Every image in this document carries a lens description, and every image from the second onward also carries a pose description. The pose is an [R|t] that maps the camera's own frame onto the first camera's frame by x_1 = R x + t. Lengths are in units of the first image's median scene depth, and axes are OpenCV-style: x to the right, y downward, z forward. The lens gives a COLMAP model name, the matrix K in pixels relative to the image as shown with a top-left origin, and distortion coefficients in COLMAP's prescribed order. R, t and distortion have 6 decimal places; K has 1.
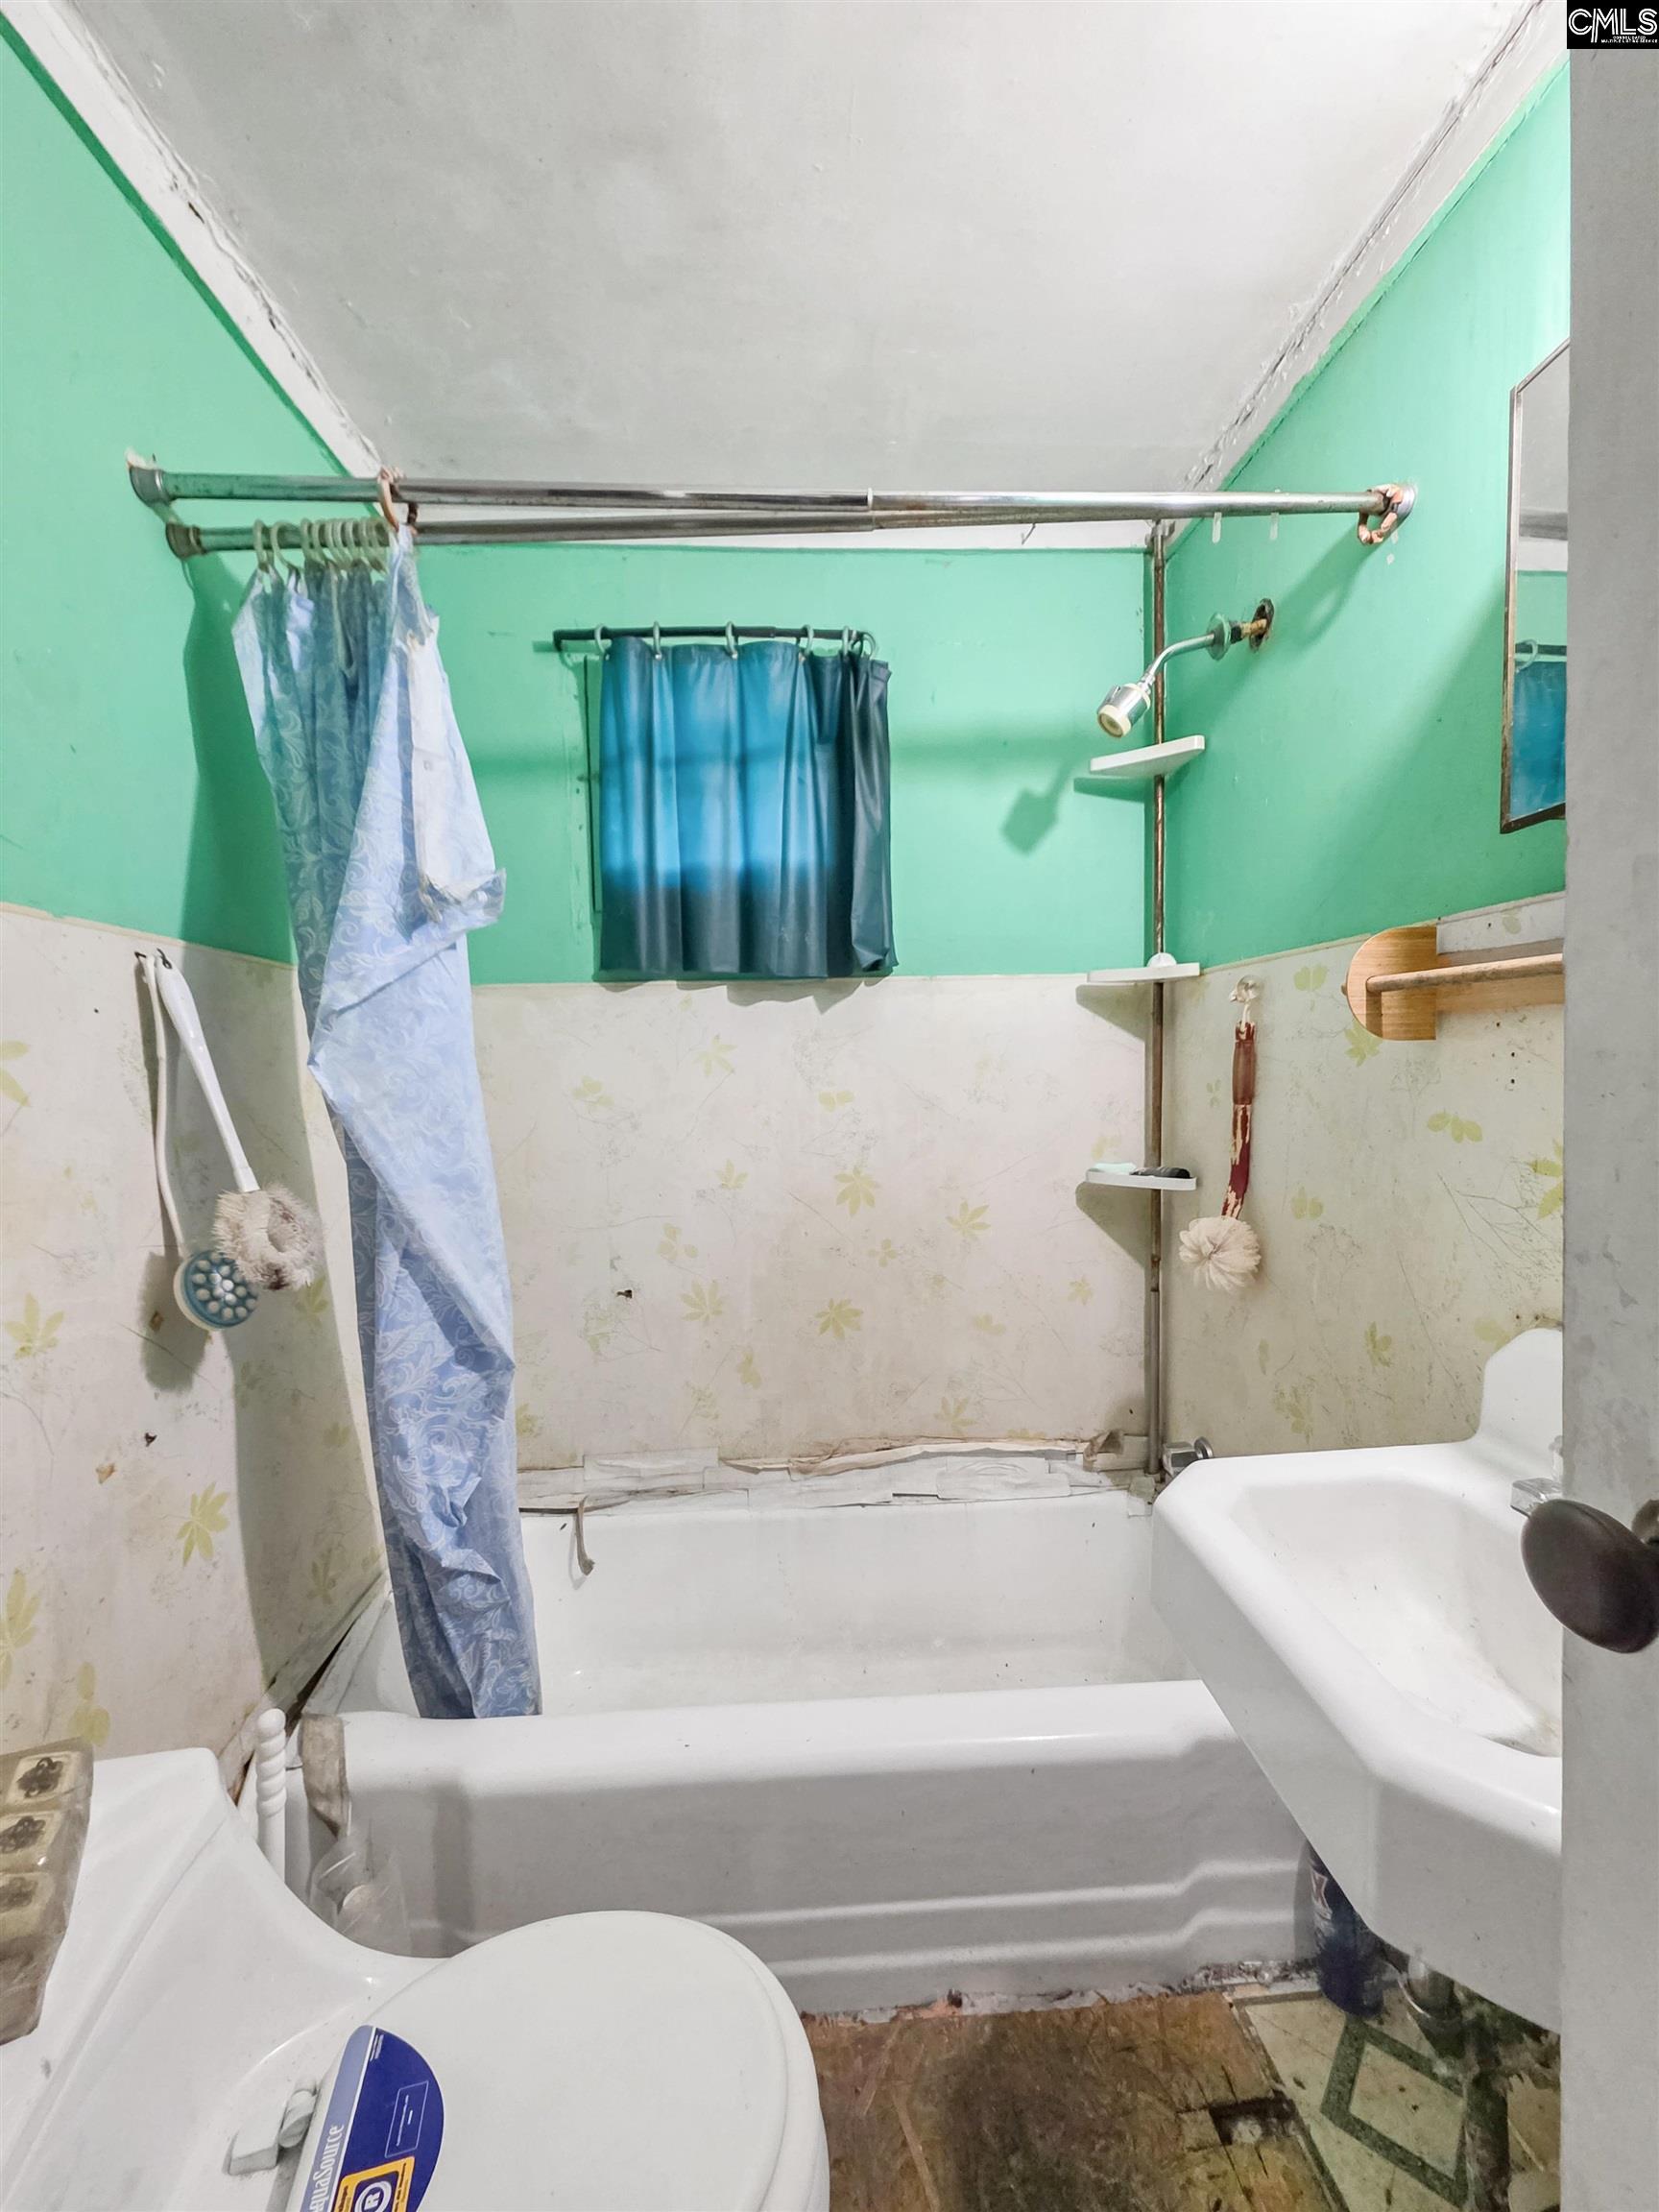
lens RADIAL K [[887.2, 0, 828.7], [0, 887.2, 1111.9], [0, 0, 1]] dist [-0.007889, 0.000923]
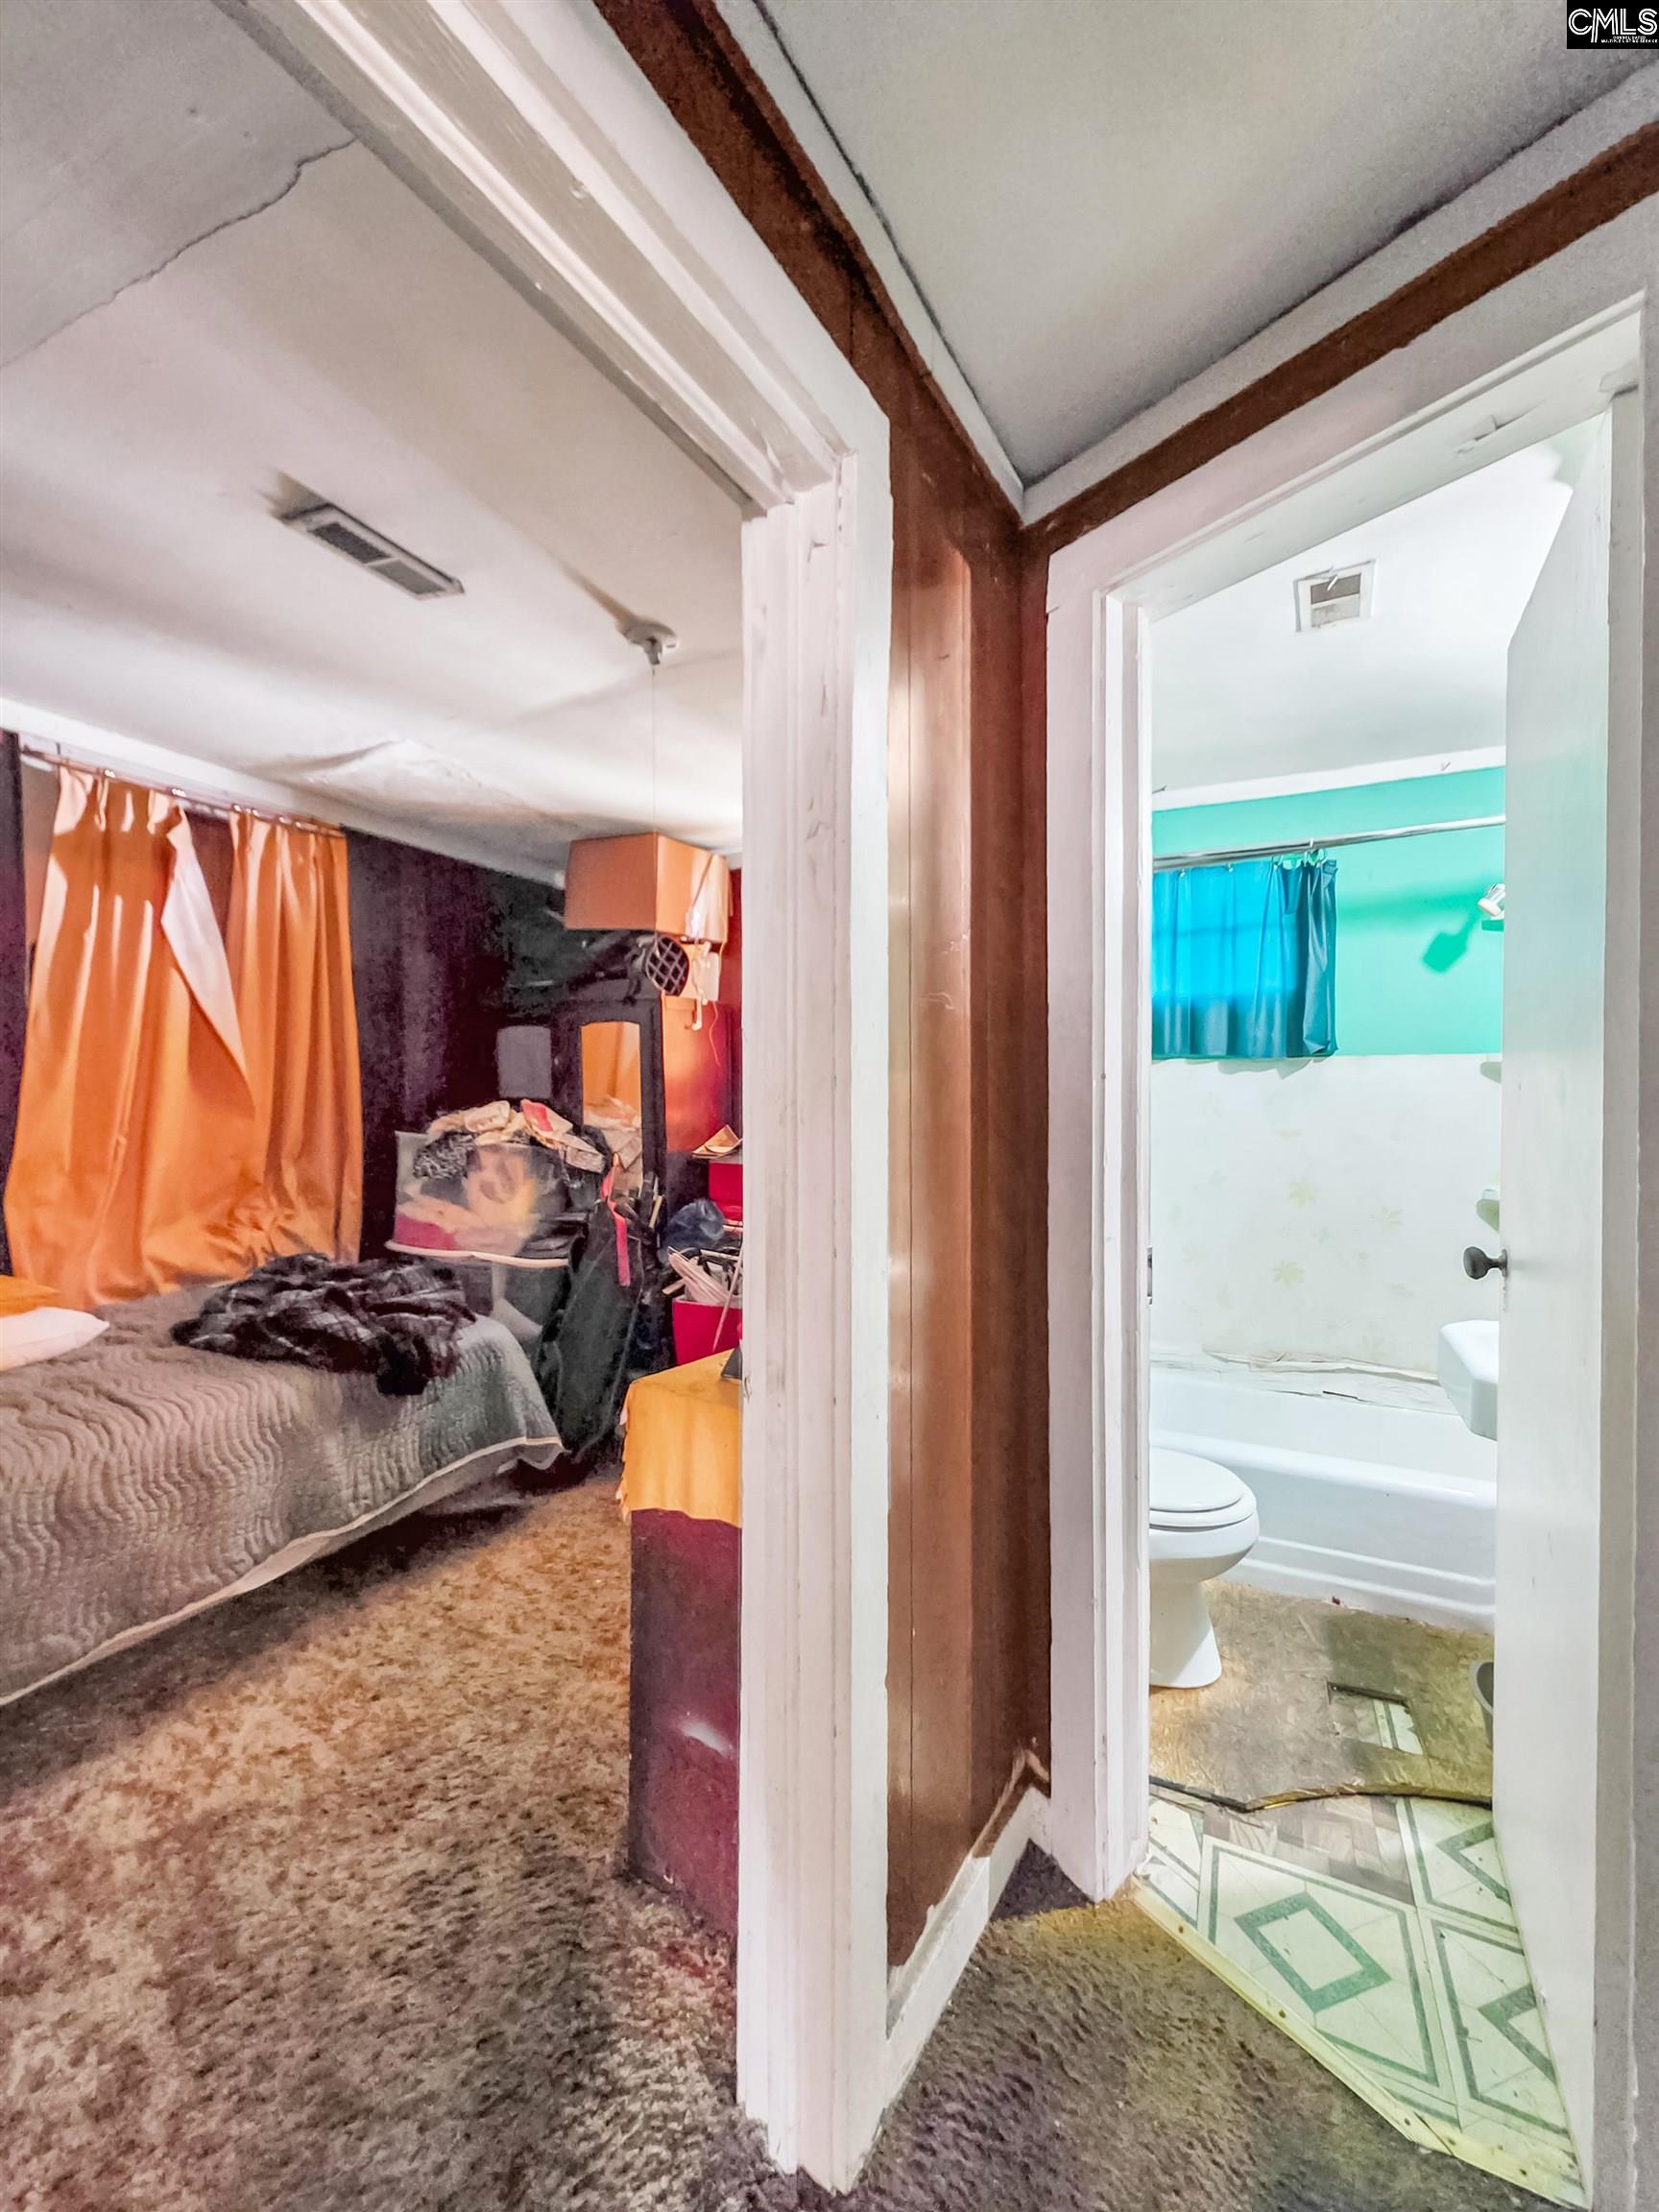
lens RADIAL K [[887.2, 0, 822.7], [0, 887.2, 1108.8], [0, 0, 1]] dist [-0.007889, 0.000923]
pose [[0.877464, 0.029671, -0.478723, 0.030865], [-0.046969, 0.998603, -0.024198, 0.018671], [0.477337, 0.043718, 0.877632, -0.793744]]
